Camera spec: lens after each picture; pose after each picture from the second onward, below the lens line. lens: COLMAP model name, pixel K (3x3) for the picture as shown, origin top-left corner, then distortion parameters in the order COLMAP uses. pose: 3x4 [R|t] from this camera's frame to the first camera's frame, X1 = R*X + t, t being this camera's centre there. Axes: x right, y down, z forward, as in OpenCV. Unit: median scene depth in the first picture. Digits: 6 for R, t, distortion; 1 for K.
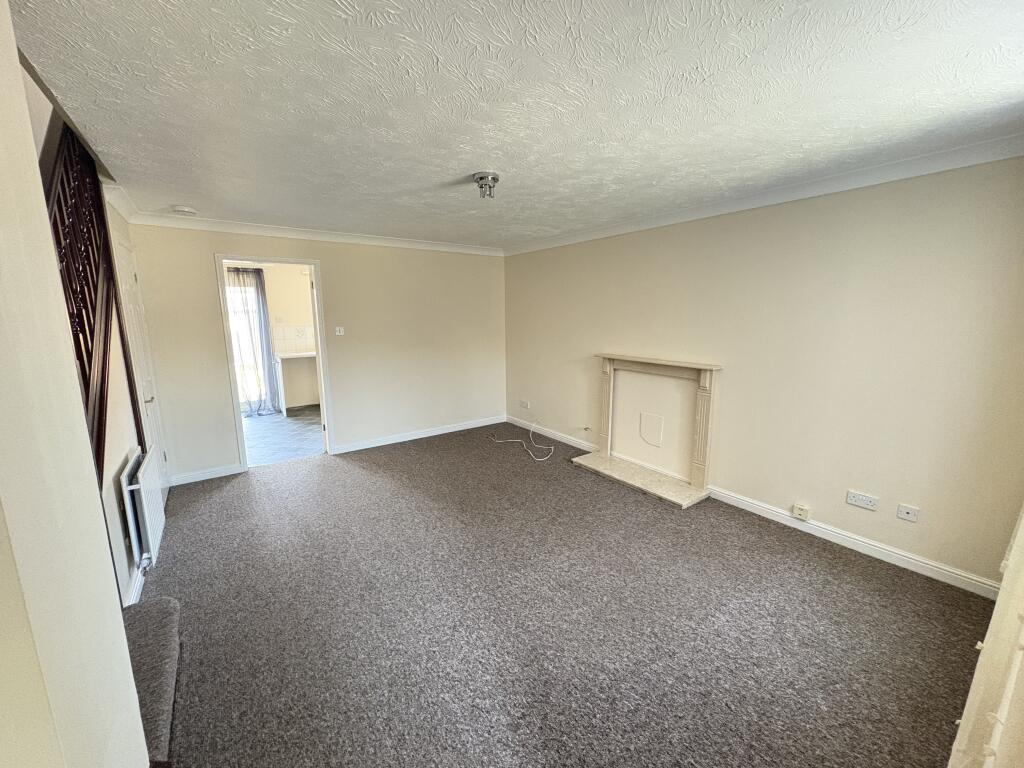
lens RADIAL K [[407.9, 0, 511.3], [0, 407.9, 384.4], [0, 0, 1]] dist [0.000184, -0.000076]
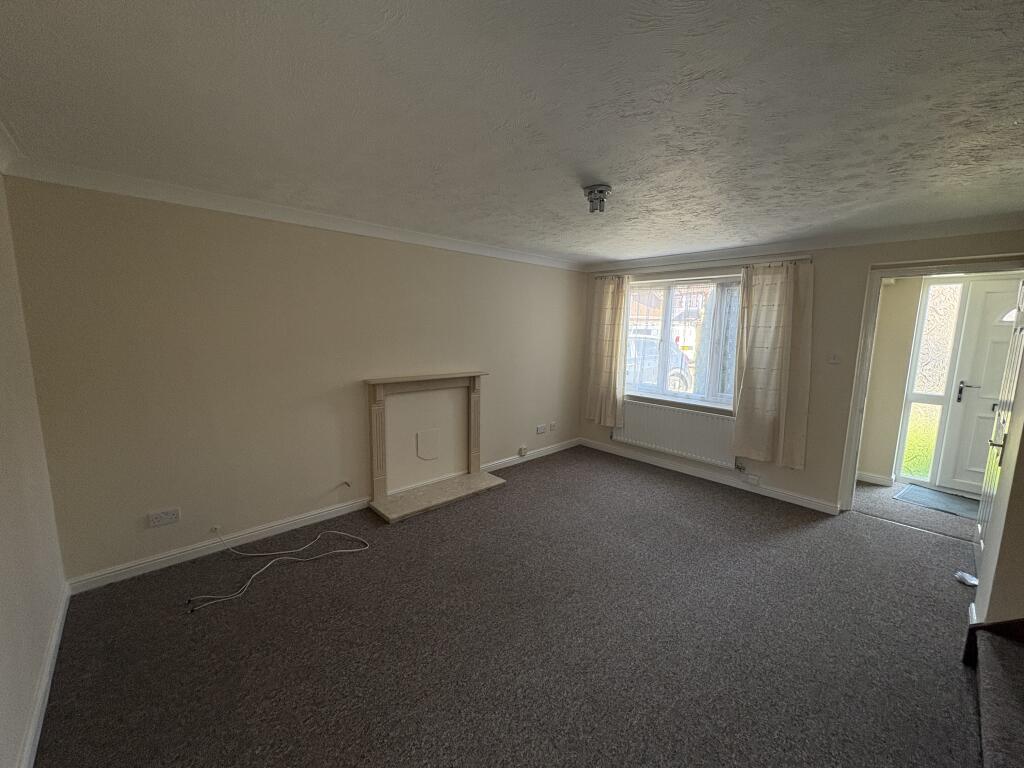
lens RADIAL K [[407.9, 0, 512.2], [0, 407.9, 383.4], [0, 0, 1]] dist [0.000184, -0.000076]
pose [[-0.116916, -0.138513, 0.983435, -0.676073], [0.156163, 0.975344, 0.155938, -0.169229], [-0.980787, 0.171808, -0.092403, 0.898106]]
